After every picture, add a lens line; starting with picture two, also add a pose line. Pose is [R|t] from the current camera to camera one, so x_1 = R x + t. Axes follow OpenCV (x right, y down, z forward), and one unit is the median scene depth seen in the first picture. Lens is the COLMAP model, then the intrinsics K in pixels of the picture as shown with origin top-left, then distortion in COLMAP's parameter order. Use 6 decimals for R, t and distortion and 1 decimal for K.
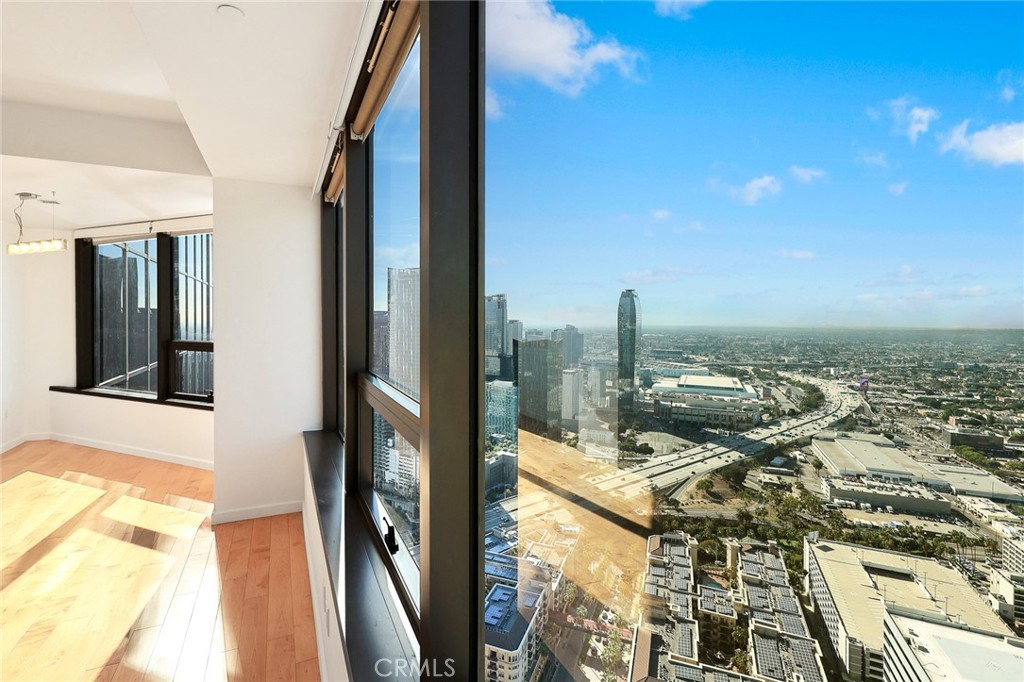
lens RADIAL K [[465.8, 0, 468.4], [0, 465.8, 332.2], [0, 0, 1]] dist [0.000059, 0.000377]
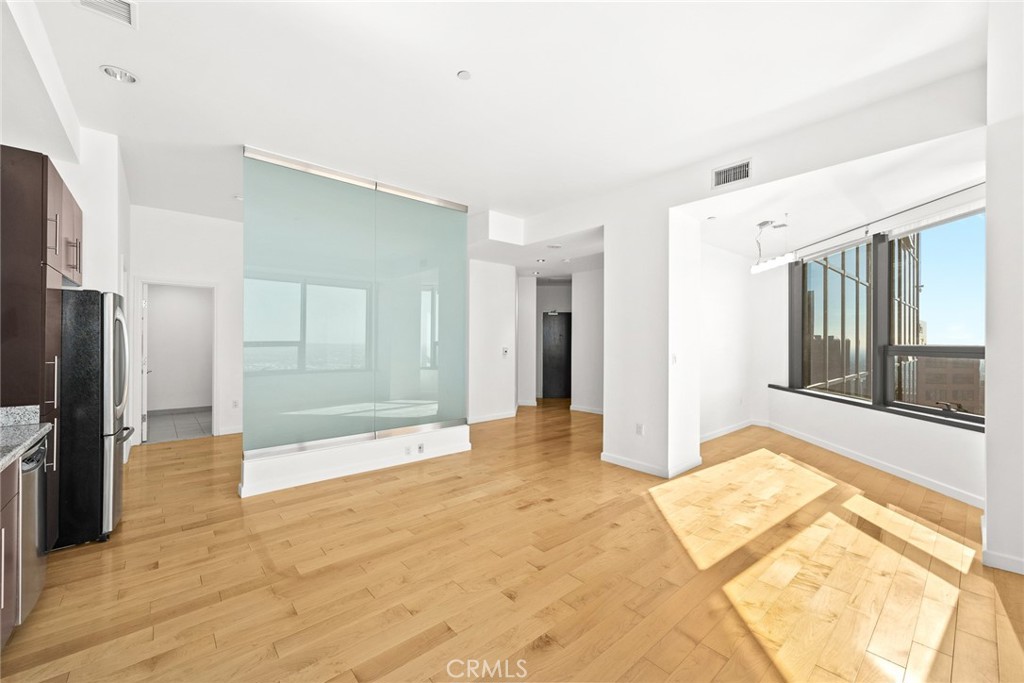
lens RADIAL K [[406.7, 0, 516.1], [0, 406.7, 341.1], [0, 0, 1]] dist [-0.000016, 0.000133]
pose [[0.332089, -0.008881, -0.943206, -0.117138], [-0.030797, 0.999320, -0.020253, 0.047947], [0.942745, 0.035774, 0.331590, 0.022499]]
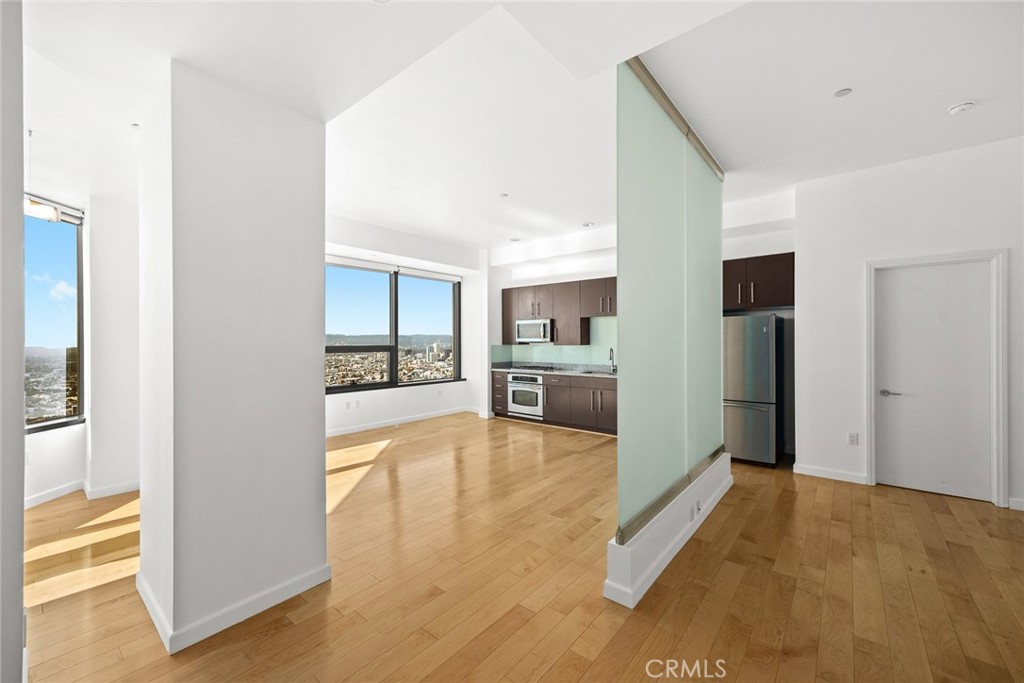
lens RADIAL K [[406.7, 0, 516.1], [0, 406.7, 341.1], [0, 0, 1]] dist [-0.000016, 0.000133]
pose [[-0.480490, -0.007660, 0.876967, -1.344482], [0.025267, 0.999426, 0.022574, 0.013947], [-0.876636, 0.033005, -0.480021, 0.507421]]
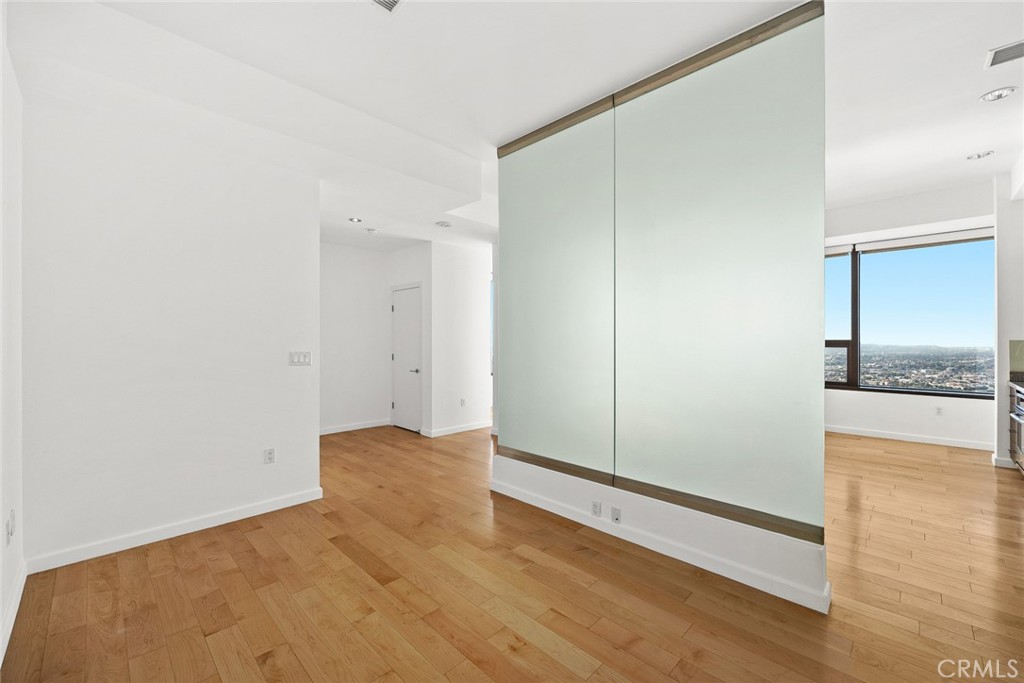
lens RADIAL K [[410.6, 0, 509.4], [0, 410.6, 343.0], [0, 0, 1]] dist [-0.001987, 0.000158]
pose [[0.919124, -0.011348, 0.393806, -1.292907], [0.021458, 0.999543, -0.021279, 0.058413], [-0.393385, 0.028008, 0.918947, -0.408145]]
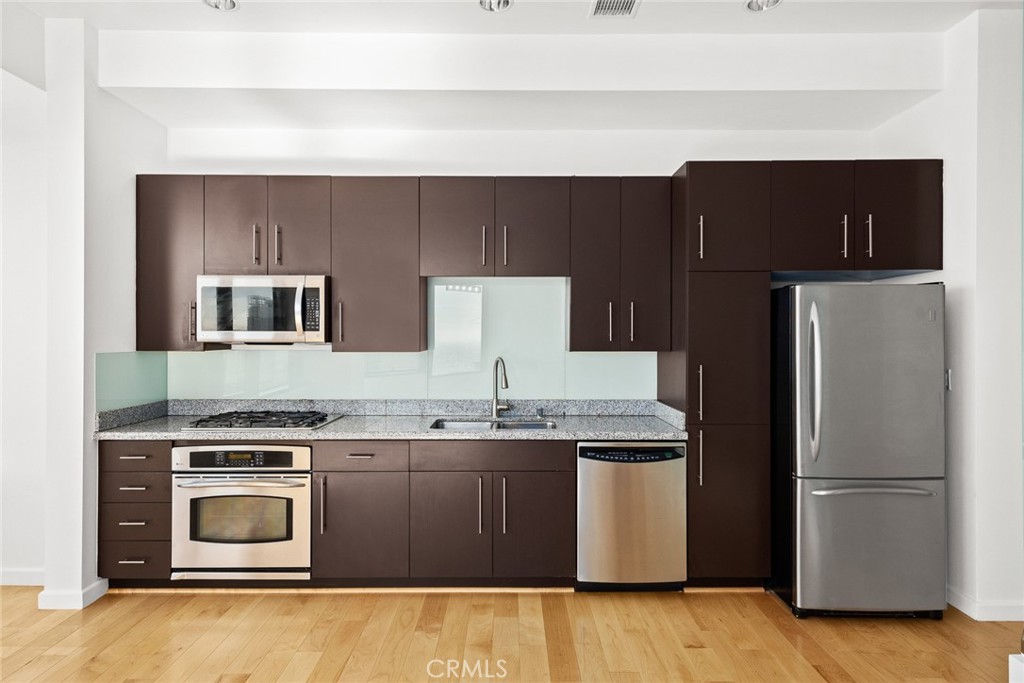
lens RADIAL K [[549.1, 0, 513.9], [0, 549.1, 335.1], [0, 0, 1]] dist [0.010052, 0.000297]
pose [[-0.928637, -0.009064, 0.370879, -0.702155], [0.002403, 0.999534, 0.030445, 0.022325], [-0.370982, 0.029163, -0.928182, 0.283871]]
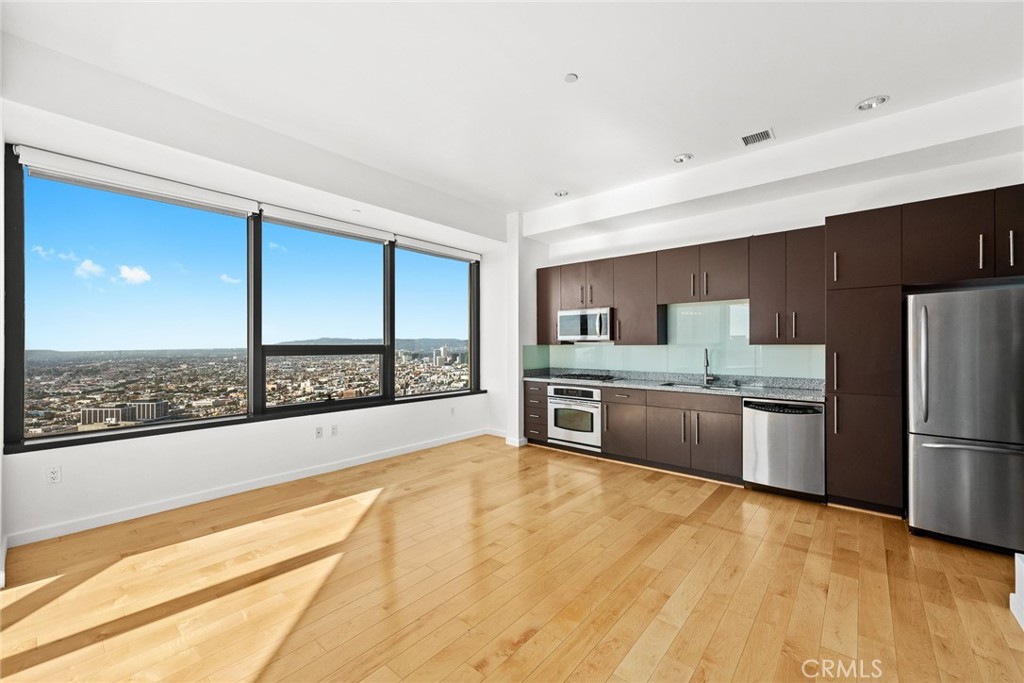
lens RADIAL K [[410.5, 0, 516.0], [0, 410.5, 344.8], [0, 0, 1]] dist [0.003819, 0.000320]
pose [[-0.464356, -0.007596, 0.885616, -0.989580], [0.024789, 0.999460, 0.021570, 0.033045], [-0.885302, 0.031970, -0.463917, 0.406620]]
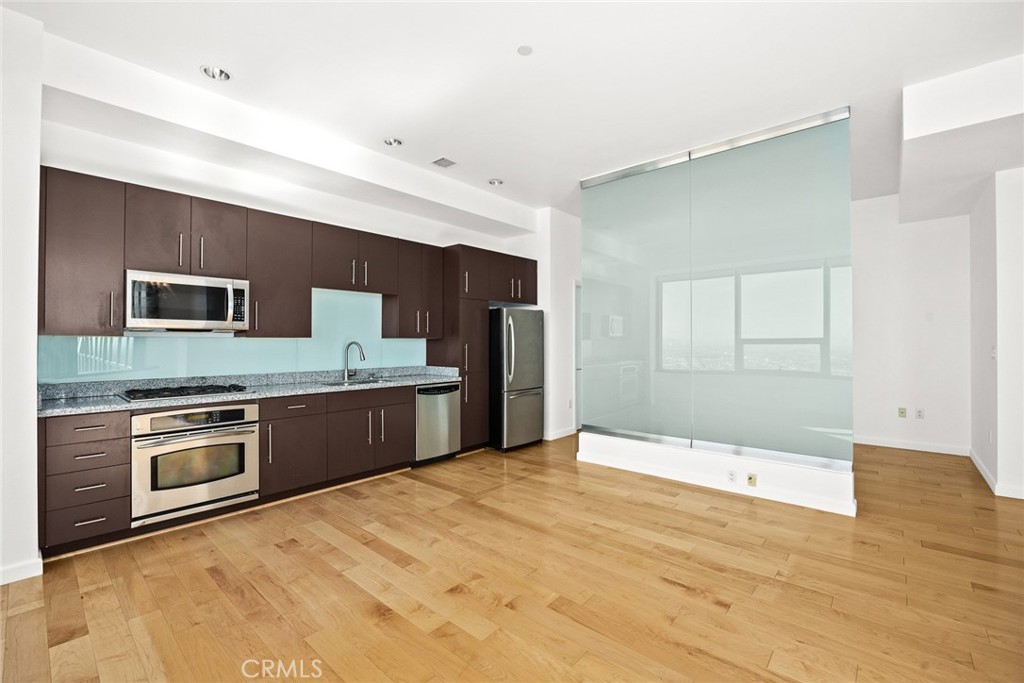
lens RADIAL K [[435.5, 0, 512.0], [0, 435.5, 341.5], [0, 0, 1]] dist [-0.014416, -0.000102]
pose [[-0.894608, -0.008635, -0.446769, -0.359560], [-0.020736, 0.999538, 0.022202, 0.042214], [0.446371, 0.029126, -0.894374, 0.547175]]
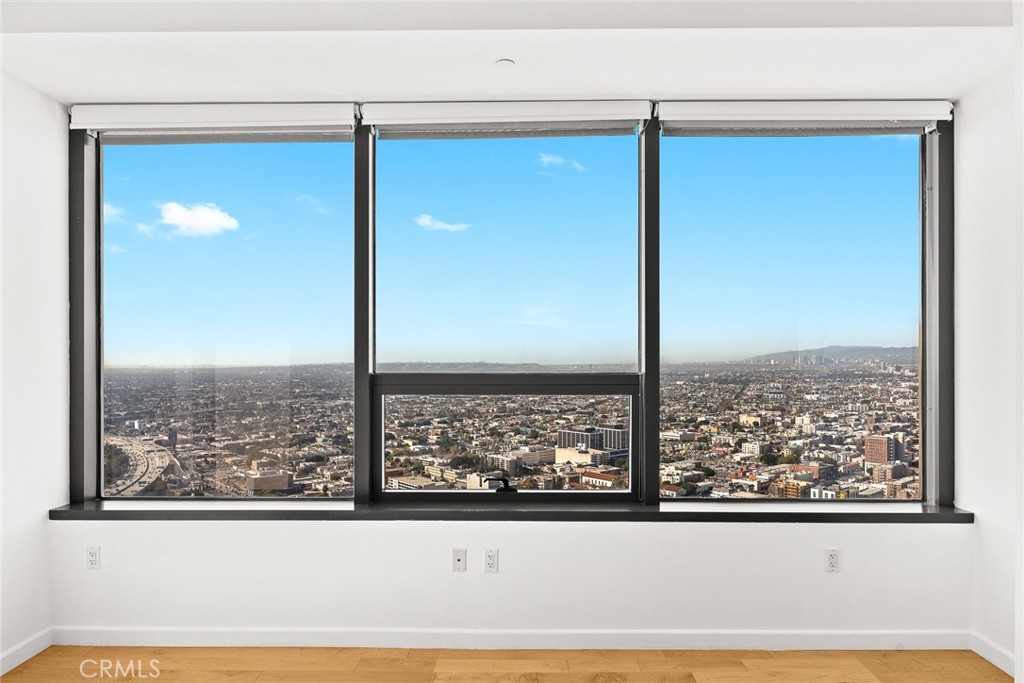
lens RADIAL K [[675.7, 0, 510.9], [0, 675.7, 357.8], [0, 0, 1]] dist [0.001501, 0.000623]
pose [[0.389004, -0.008666, 0.921195, -0.665100], [0.033486, 0.999428, -0.004738, 0.031040], [-0.920627, 0.032690, 0.389071, 0.100074]]
